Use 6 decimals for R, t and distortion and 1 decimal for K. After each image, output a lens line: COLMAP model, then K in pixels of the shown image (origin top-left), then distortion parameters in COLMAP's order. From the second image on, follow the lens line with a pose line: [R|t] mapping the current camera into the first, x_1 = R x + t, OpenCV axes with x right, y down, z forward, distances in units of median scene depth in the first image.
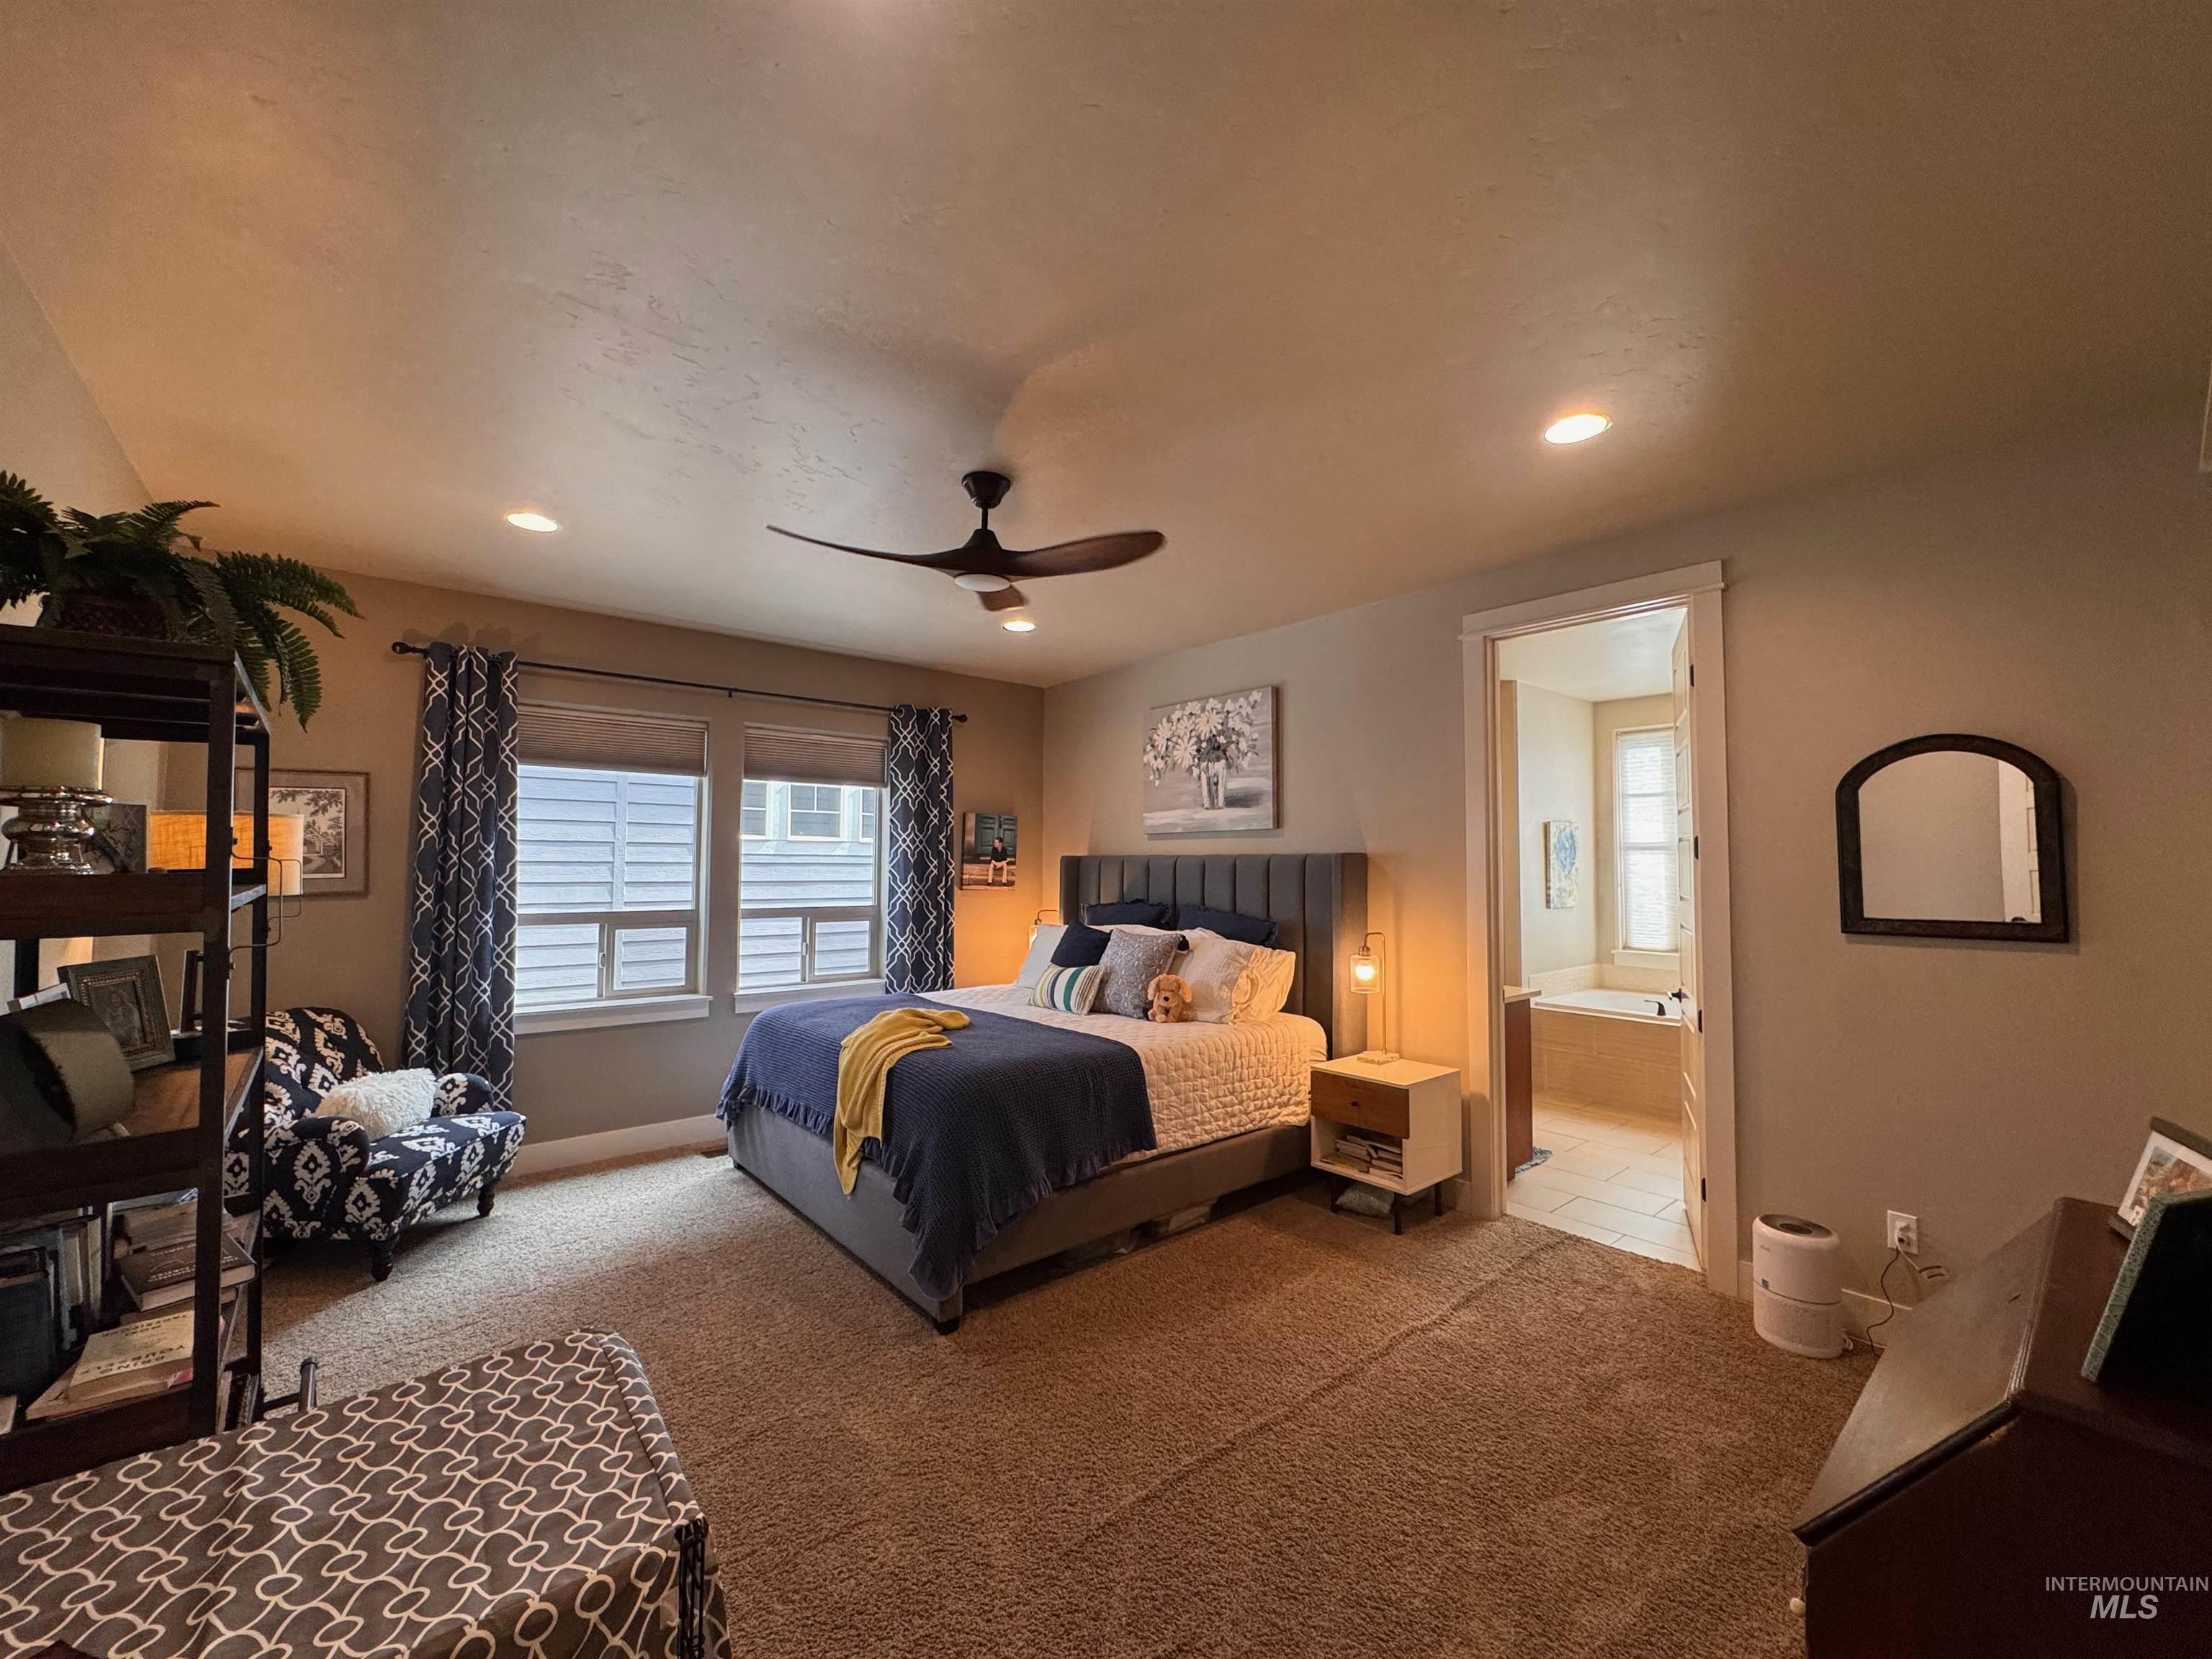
lens RADIAL K [[898.8, 0, 1105.8], [0, 898.8, 828.3], [0, 0, 1]] dist [-0.001876, -0.000601]
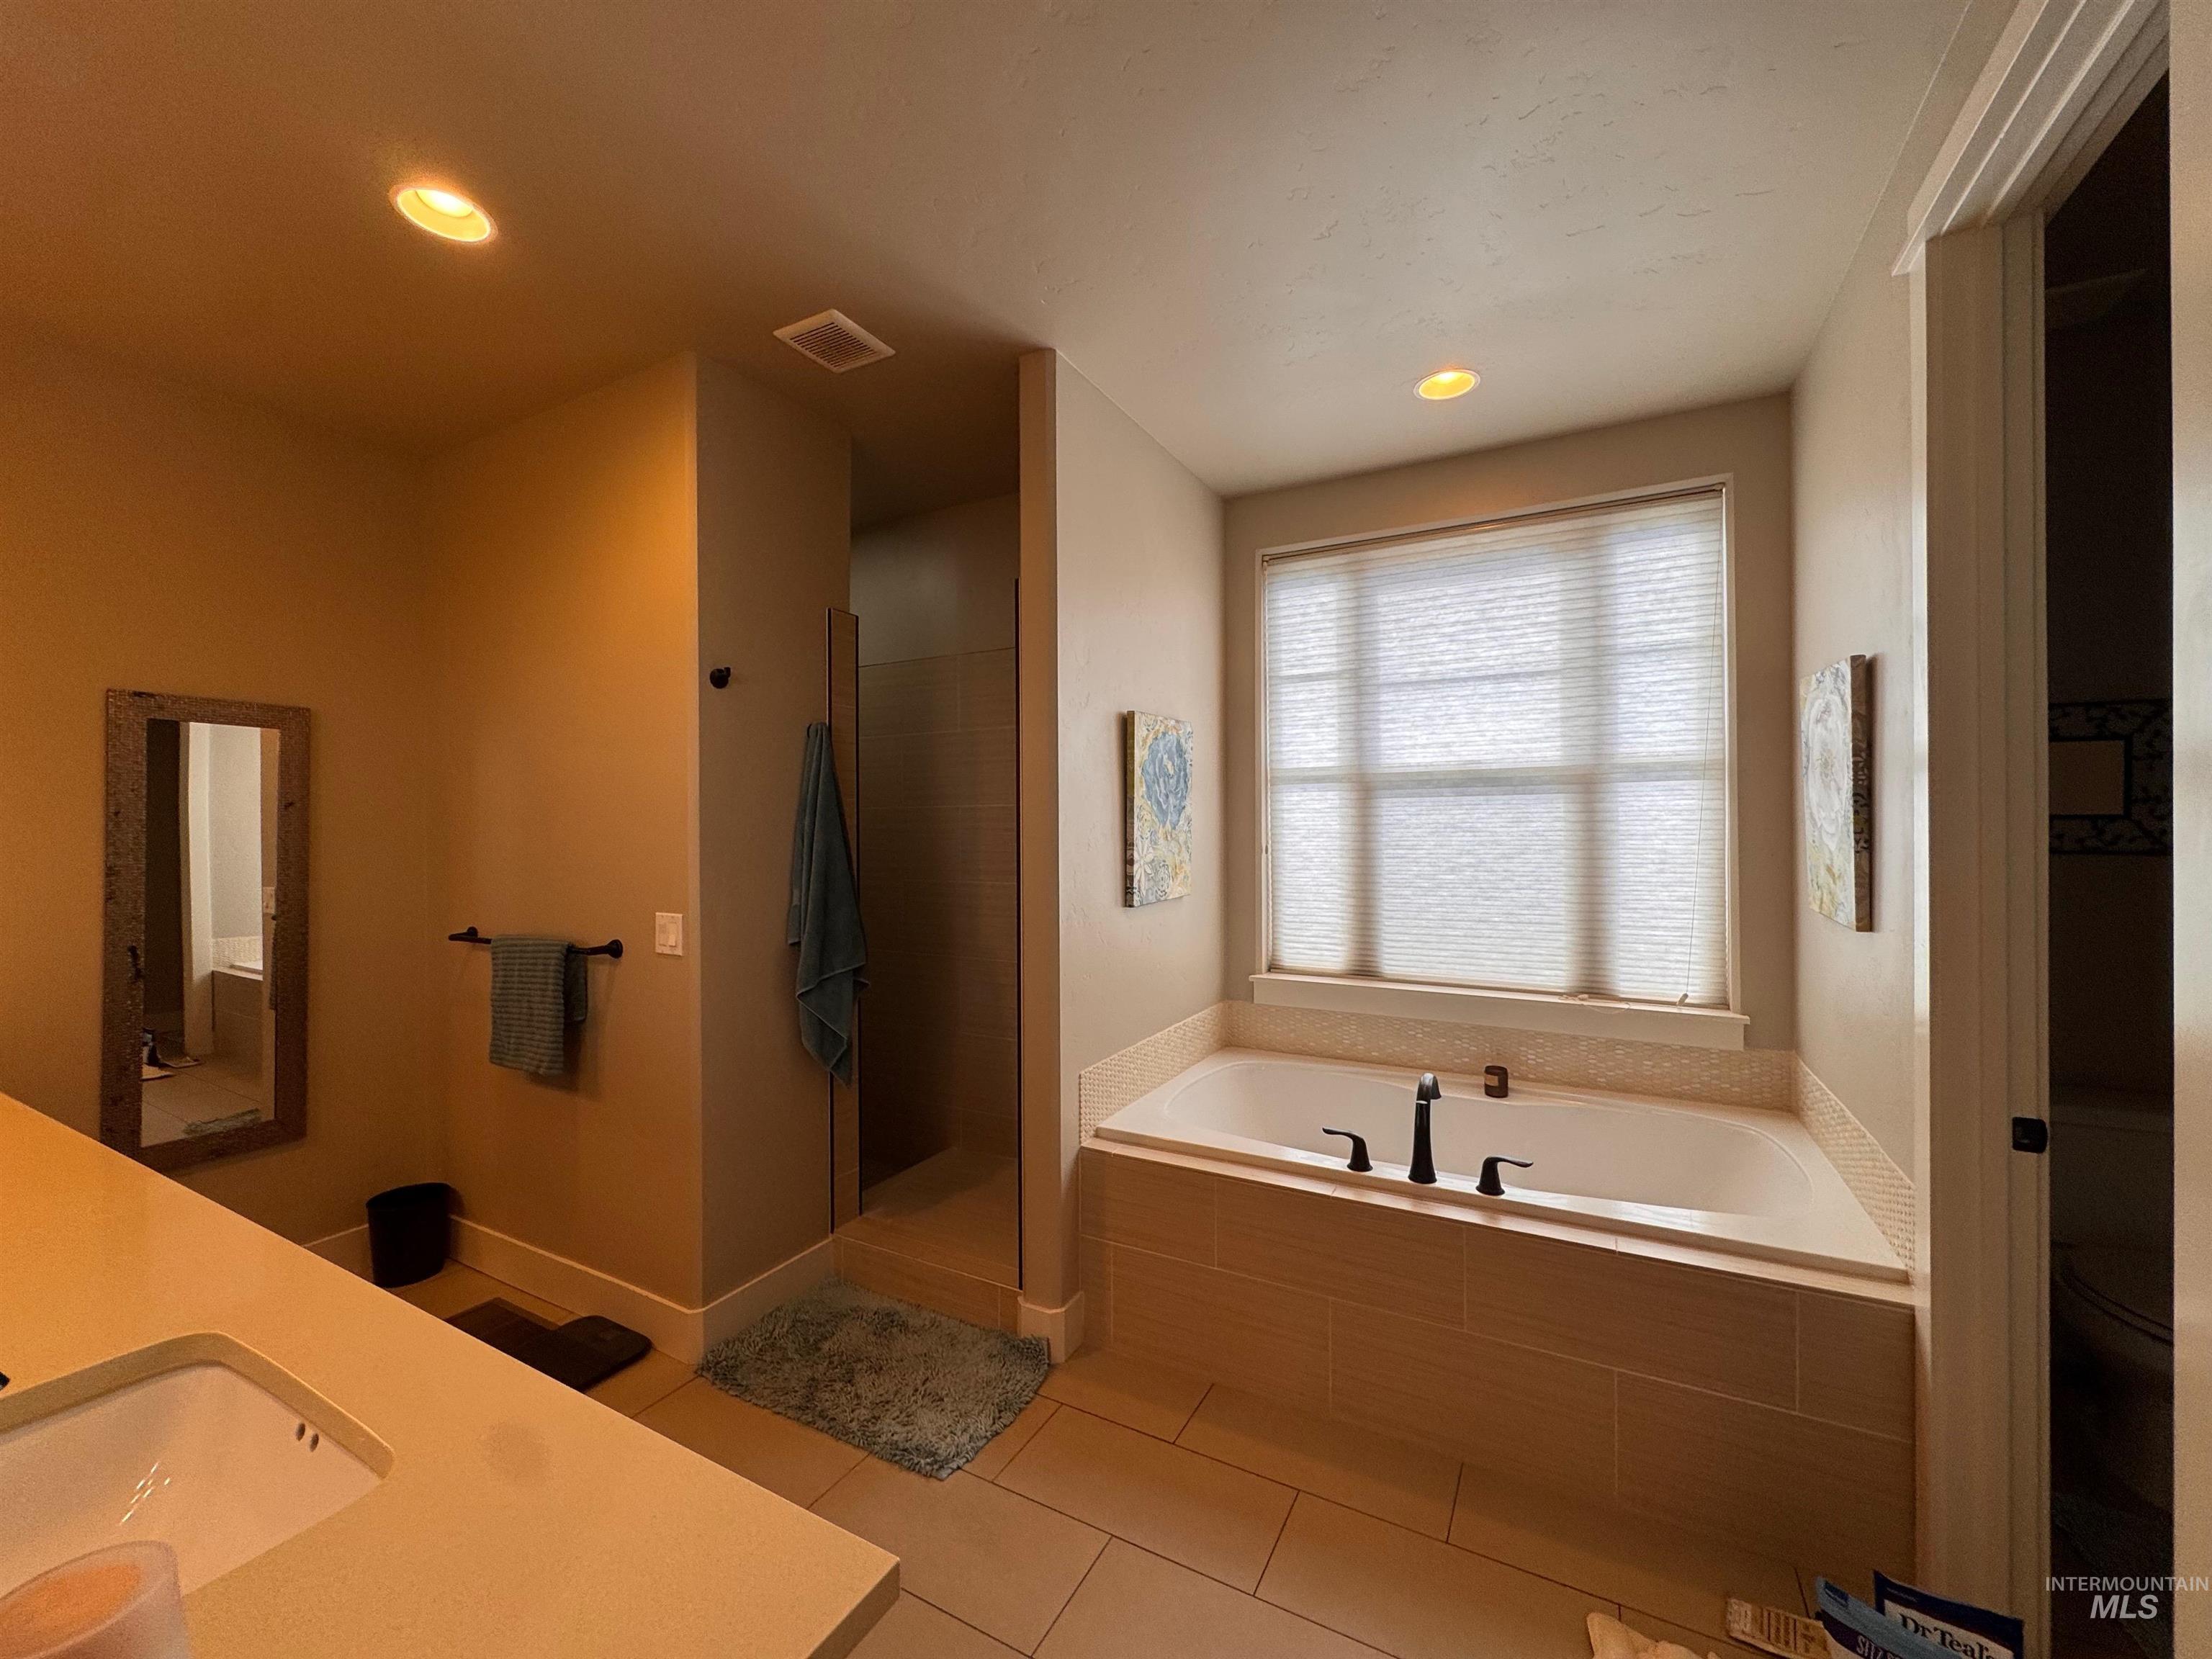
lens RADIAL K [[898.8, 0, 1108.2], [0, 898.8, 827.7], [0, 0, 1]] dist [-0.001876, -0.000601]
pose [[0.935120, -0.007587, 0.354249, 0.318056], [-0.006896, 0.999192, 0.039603, 0.031483], [-0.354263, -0.039476, 0.934312, 0.573866]]
